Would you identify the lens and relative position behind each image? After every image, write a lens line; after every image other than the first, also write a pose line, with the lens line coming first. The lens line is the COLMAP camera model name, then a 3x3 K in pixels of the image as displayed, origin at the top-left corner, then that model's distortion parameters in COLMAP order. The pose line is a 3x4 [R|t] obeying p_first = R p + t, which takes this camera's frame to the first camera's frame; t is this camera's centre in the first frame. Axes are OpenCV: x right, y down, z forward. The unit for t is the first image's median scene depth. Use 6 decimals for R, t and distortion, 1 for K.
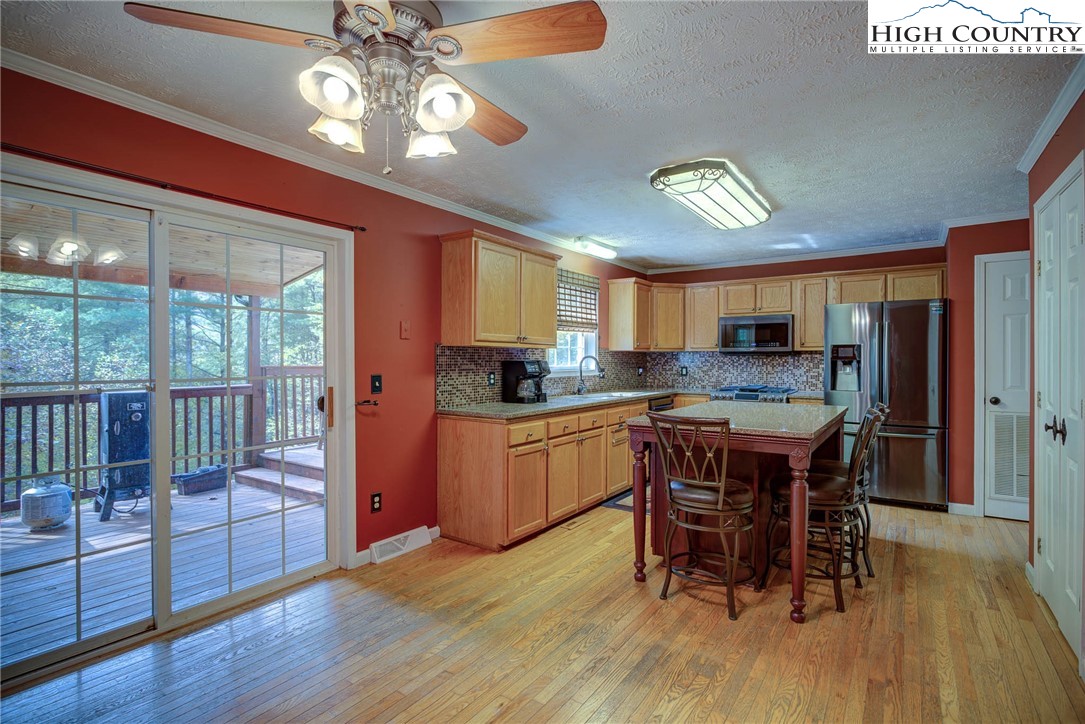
lens RADIAL K [[537.4, 0, 532.8], [0, 537.4, 359.6], [0, 0, 1]] dist [-0.000379, 0.005197]
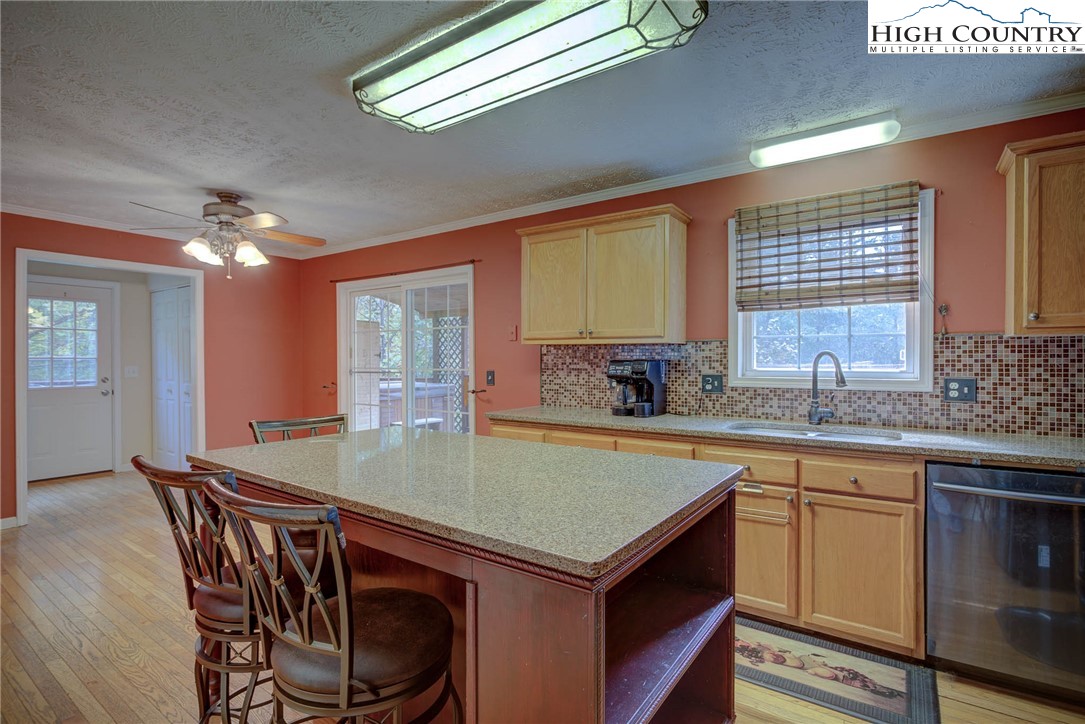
lens RADIAL K [[537.4, 0, 551.8], [0, 537.4, 367.6], [0, 0, 1]] dist [-0.000379, 0.005197]
pose [[0.004584, 0.010201, -0.999937, 0.819075], [-0.004725, 0.999937, 0.010179, 0.006521], [0.999978, 0.004678, 0.004632, 0.956266]]
